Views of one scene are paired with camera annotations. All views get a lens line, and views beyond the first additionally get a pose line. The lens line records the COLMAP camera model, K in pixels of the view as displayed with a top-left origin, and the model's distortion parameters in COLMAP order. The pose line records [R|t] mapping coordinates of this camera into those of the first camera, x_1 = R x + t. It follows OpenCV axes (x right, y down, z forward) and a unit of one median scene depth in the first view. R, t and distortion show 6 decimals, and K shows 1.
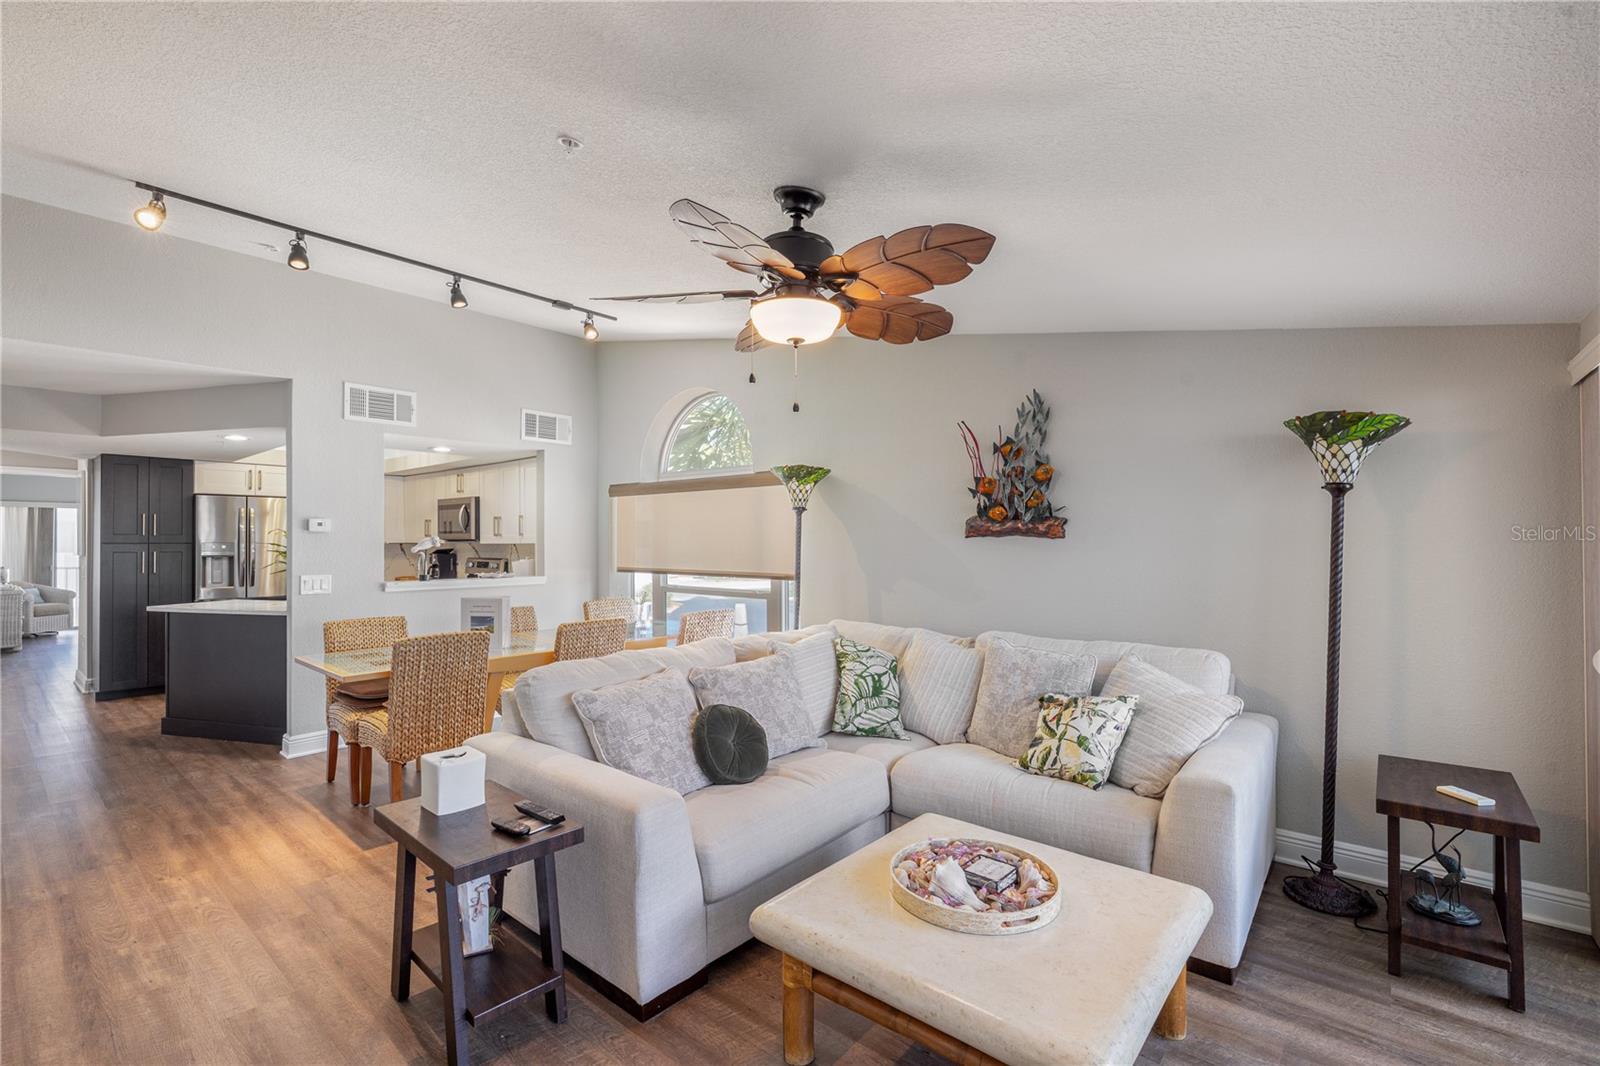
lens RADIAL K [[711.5, 0, 803.2], [0, 711.5, 540.8], [0, 0, 1]] dist [-0.010315, 0.000176]
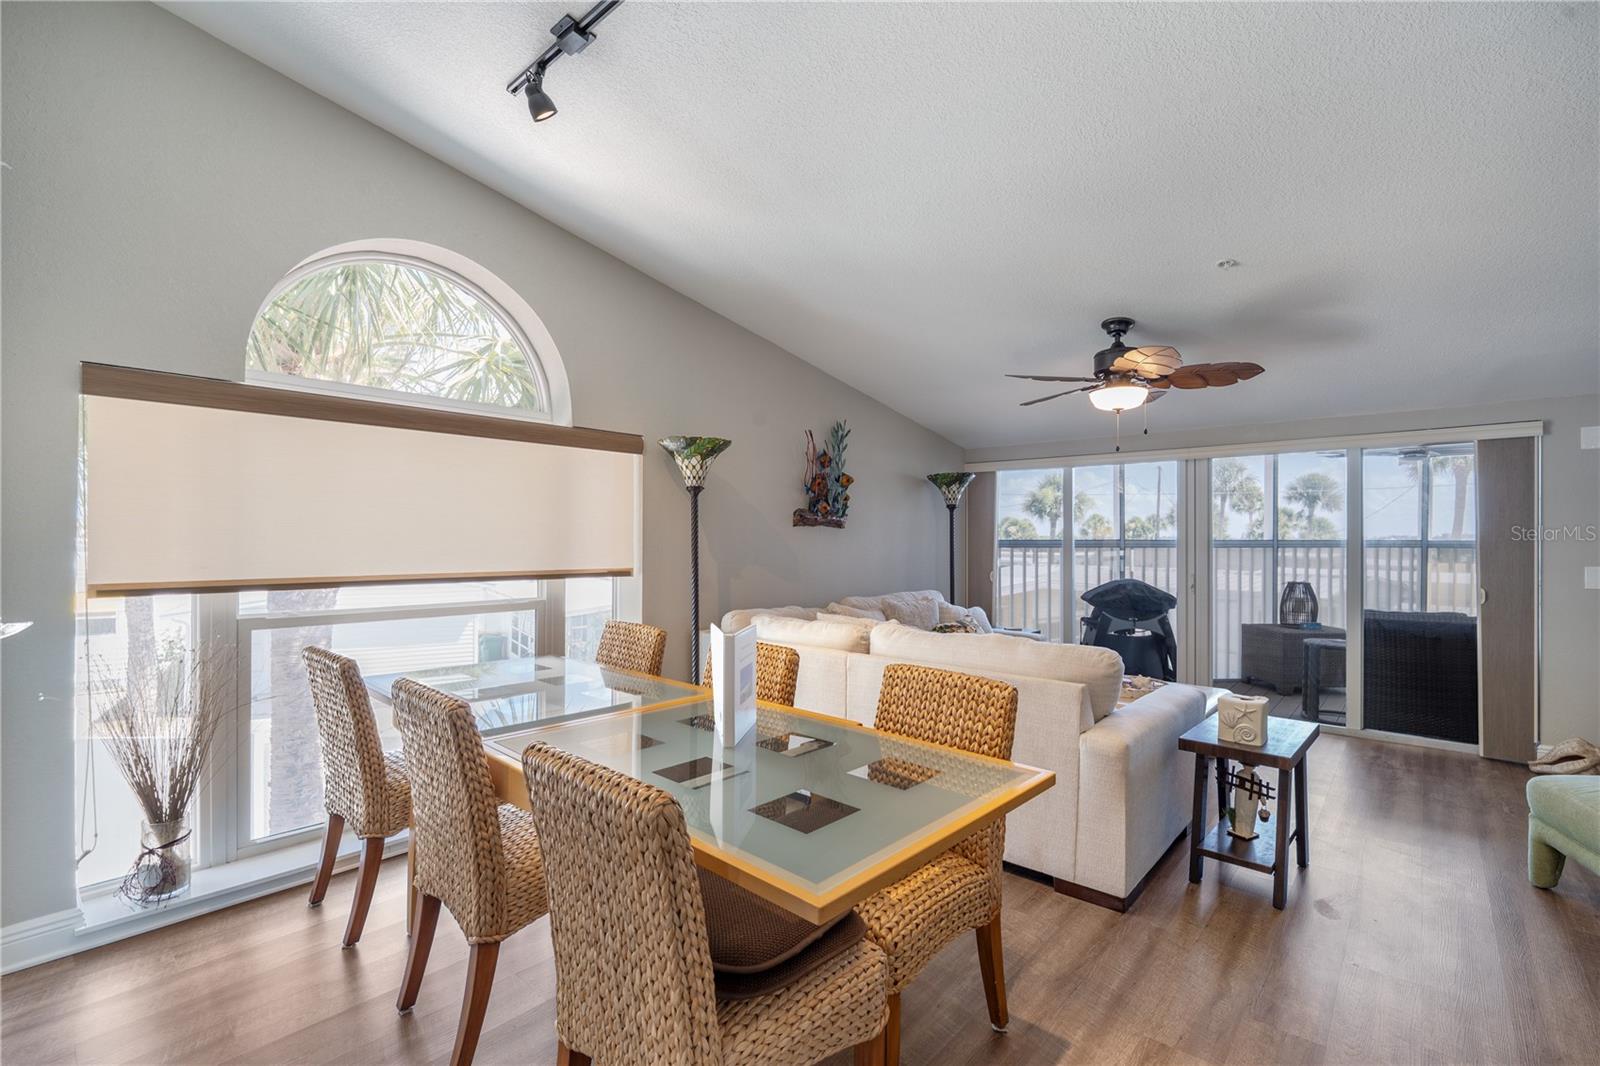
lens RADIAL K [[711.5, 0, 797.0], [0, 711.5, 534.1], [0, 0, 1]] dist [-0.010315, 0.000176]
pose [[0.023869, 0.007301, 0.999688, -0.674083], [-0.005071, 0.999961, -0.007182, 0.012380], [-0.999702, -0.004898, 0.023905, 0.675612]]
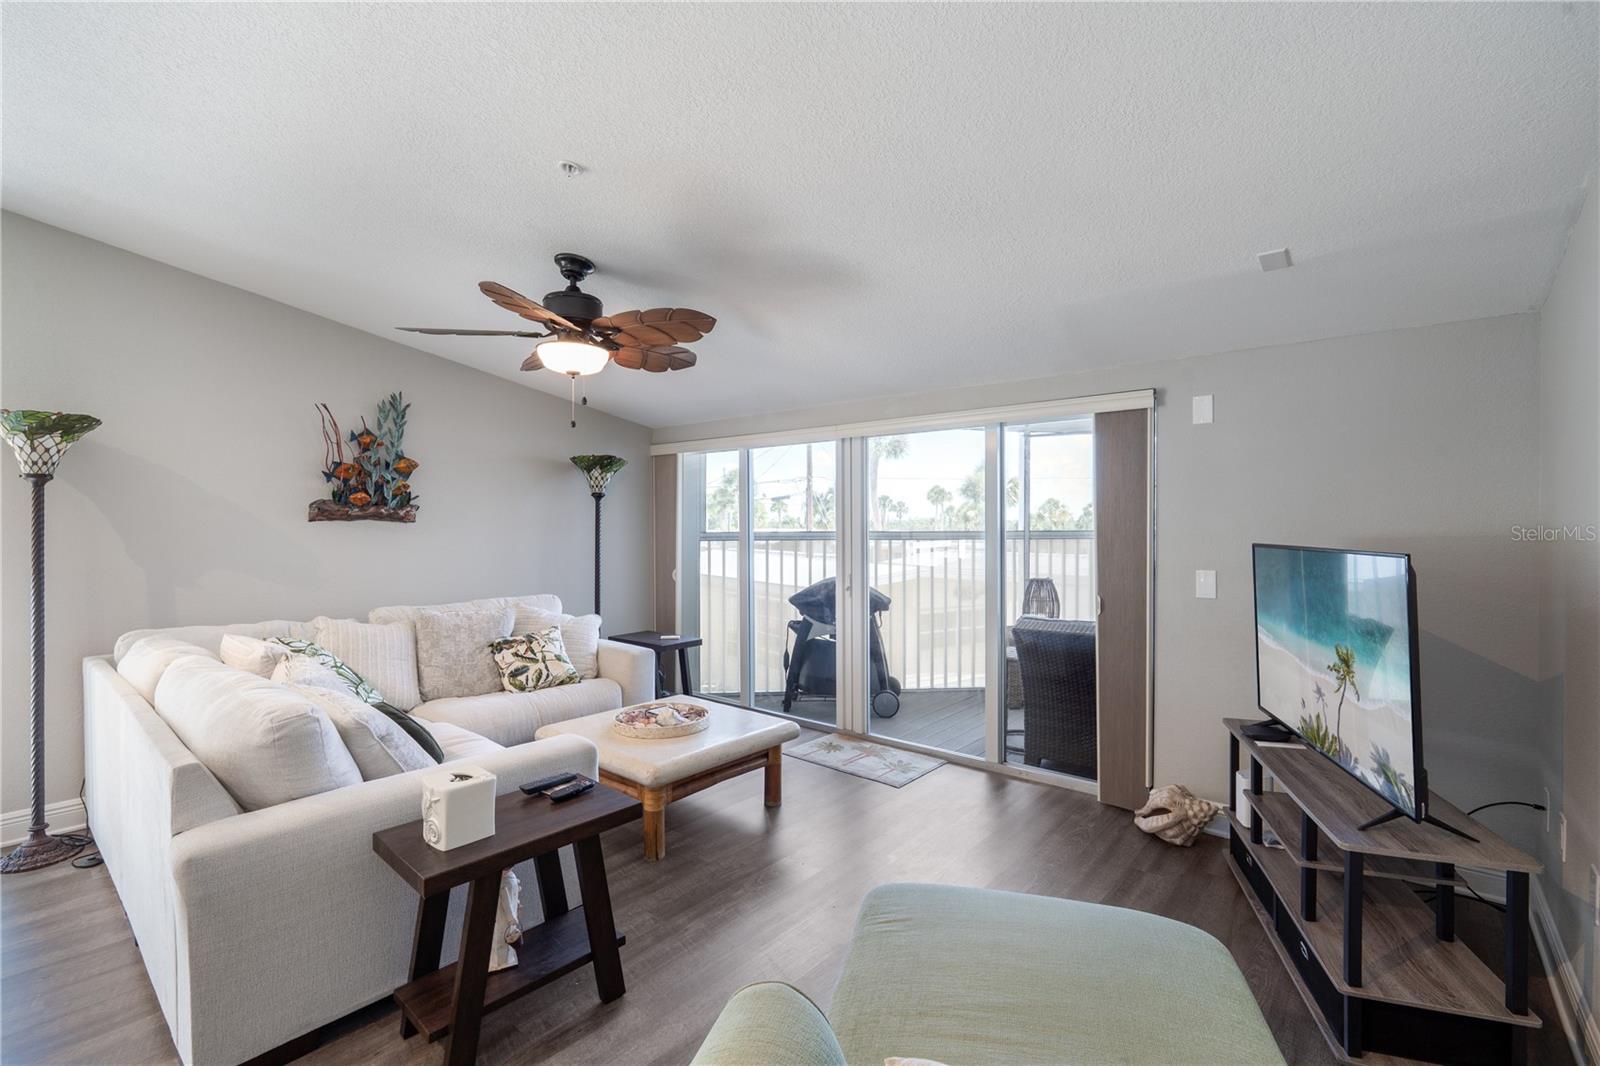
lens RADIAL K [[711.5, 0, 799.8], [0, 711.5, 522.6], [0, 0, 1]] dist [-0.010315, 0.000176]
pose [[0.002462, 0.001632, 0.999996, -0.523645], [-0.000434, 0.999999, -0.001631, -0.000961], [-0.999997, -0.000430, 0.002463, 0.227734]]
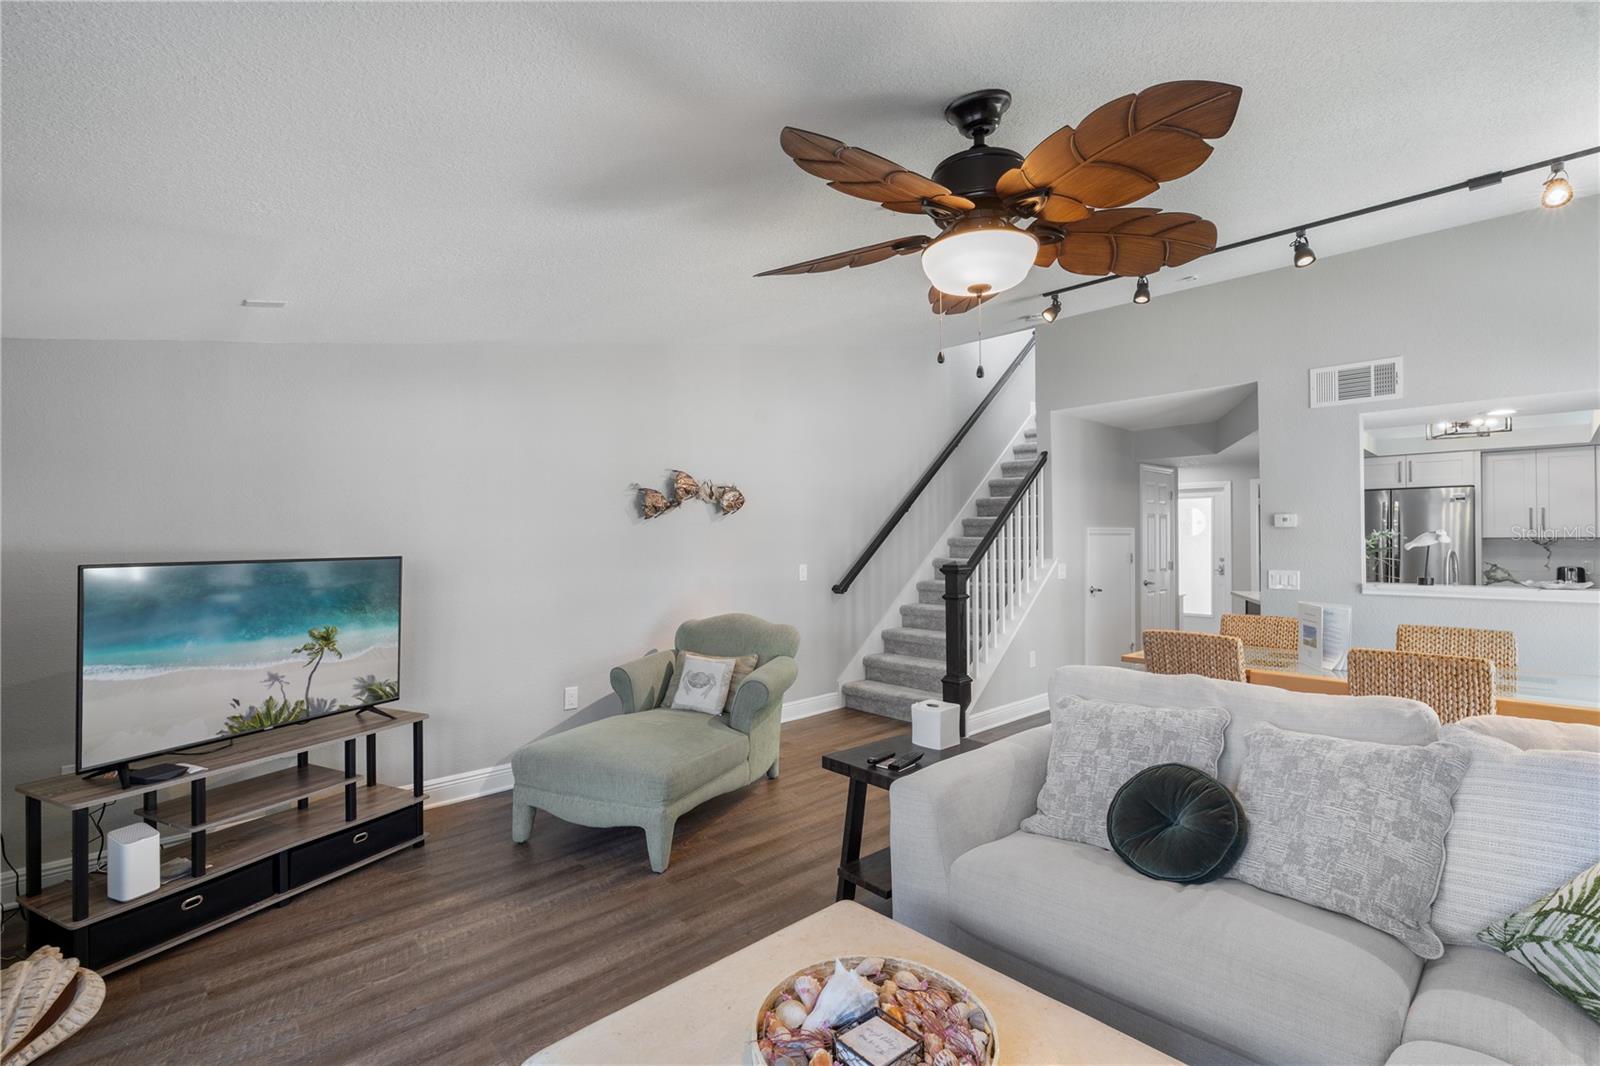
lens RADIAL K [[711.5, 0, 798.8], [0, 711.5, 539.1], [0, 0, 1]] dist [-0.010315, 0.000176]
pose [[-0.116009, -0.001765, -0.993247, 0.318923], [0.006666, 0.999975, -0.002555, 0.001515], [0.993226, -0.006918, -0.115994, 0.355423]]
